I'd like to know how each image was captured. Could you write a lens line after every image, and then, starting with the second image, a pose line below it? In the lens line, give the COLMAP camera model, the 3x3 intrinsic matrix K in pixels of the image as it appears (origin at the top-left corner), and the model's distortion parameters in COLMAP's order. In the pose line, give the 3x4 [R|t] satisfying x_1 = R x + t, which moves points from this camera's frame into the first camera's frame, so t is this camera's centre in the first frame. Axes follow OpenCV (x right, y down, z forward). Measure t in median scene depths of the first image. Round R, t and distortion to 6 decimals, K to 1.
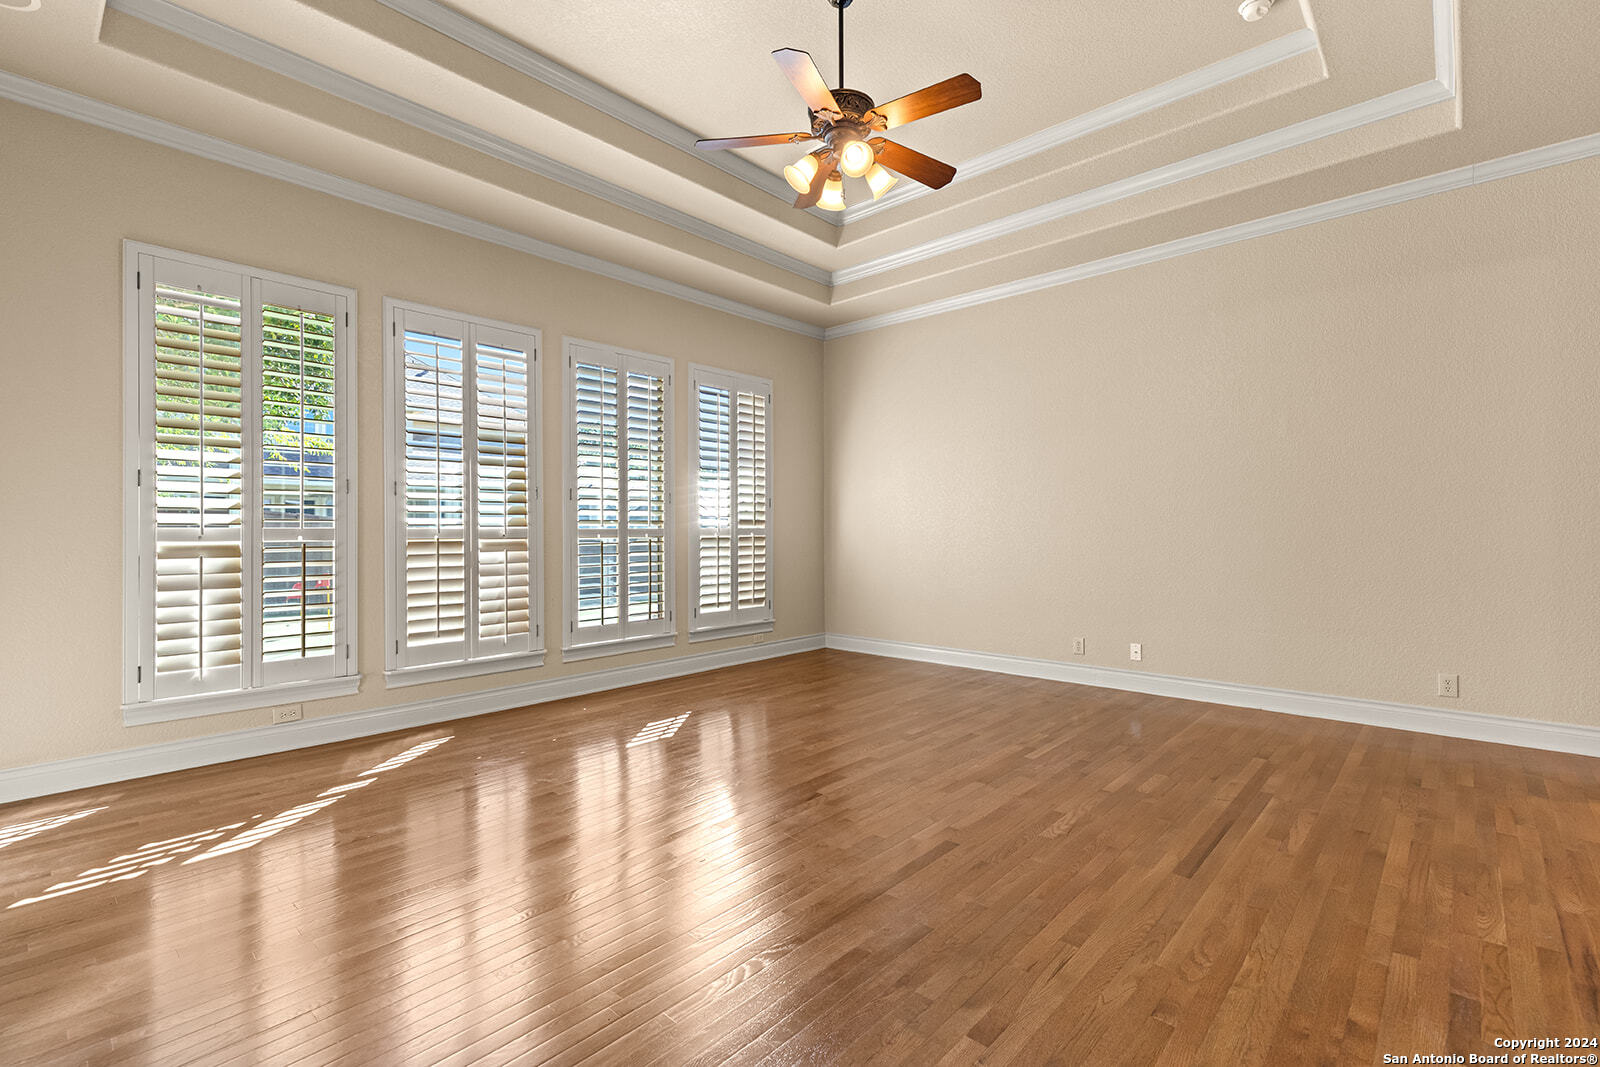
lens RADIAL K [[721.3, 0, 800.3], [0, 721.3, 529.8], [0, 0, 1]] dist [-0.004857, 0.000909]
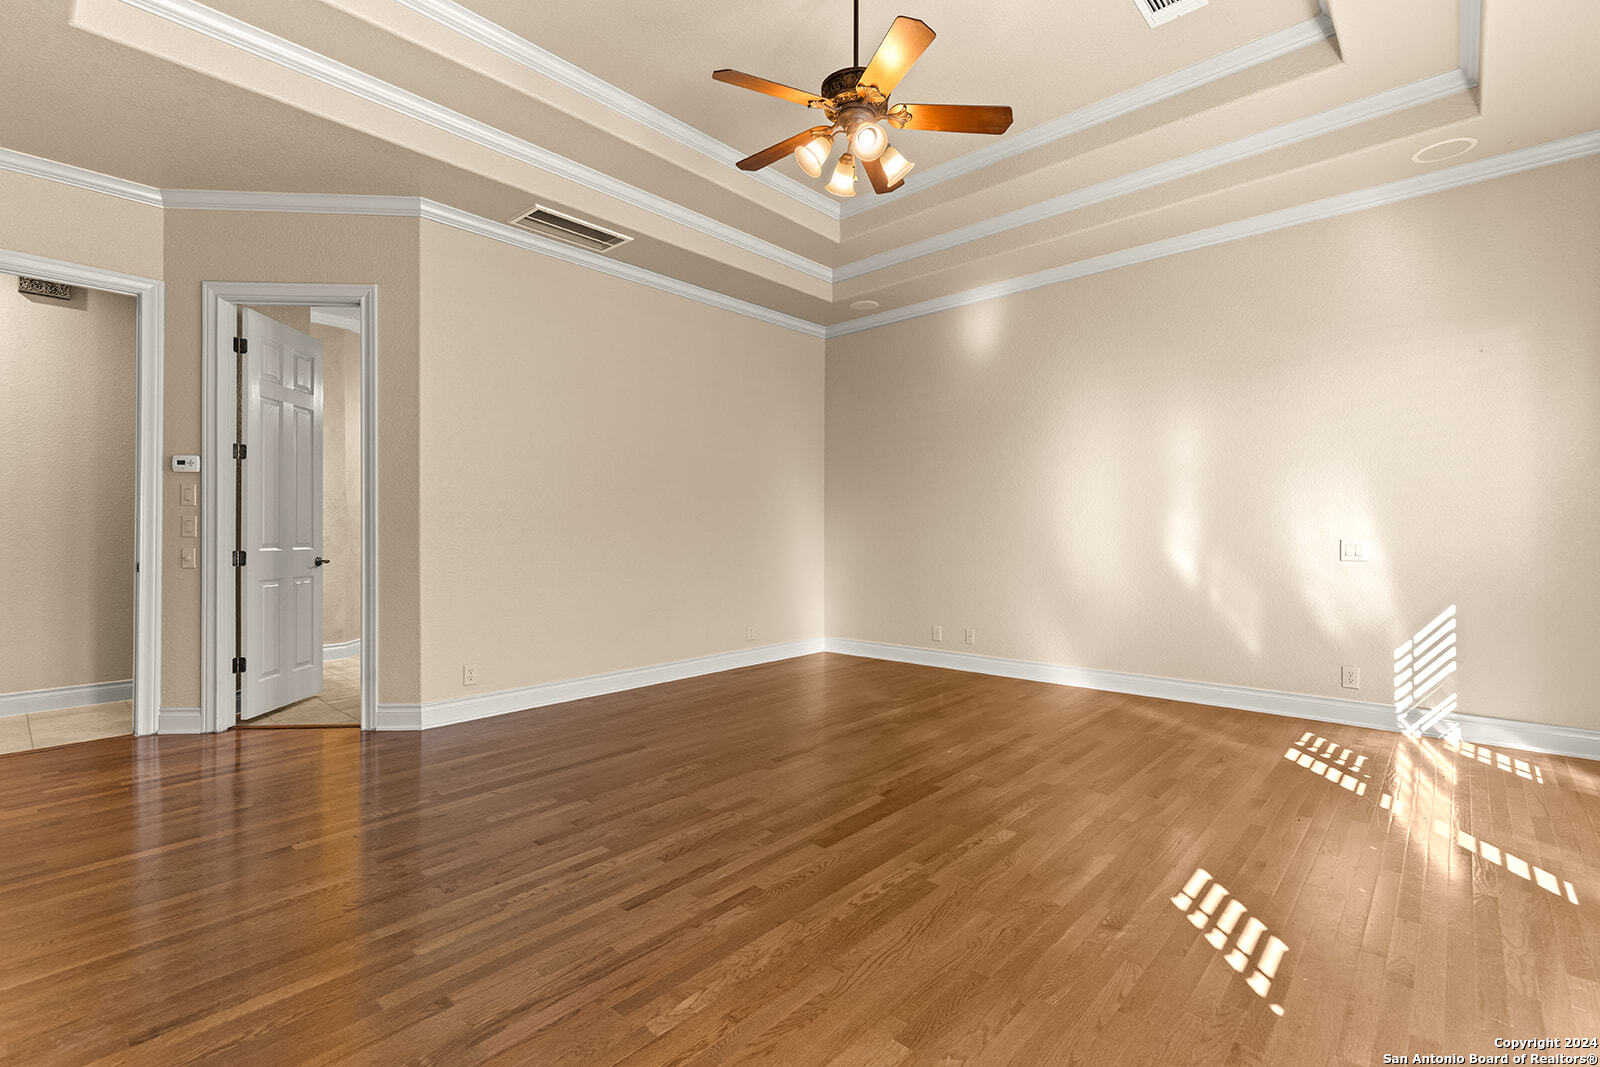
lens RADIAL K [[721.3, 0, 799.6], [0, 721.3, 528.1], [0, 0, 1]] dist [-0.004857, 0.000909]
pose [[-0.999965, 0.007863, -0.002854, 0.141397], [0.007863, 0.999969, 0.000146, -0.004663], [0.002855, 0.000124, -0.999996, 2.018879]]
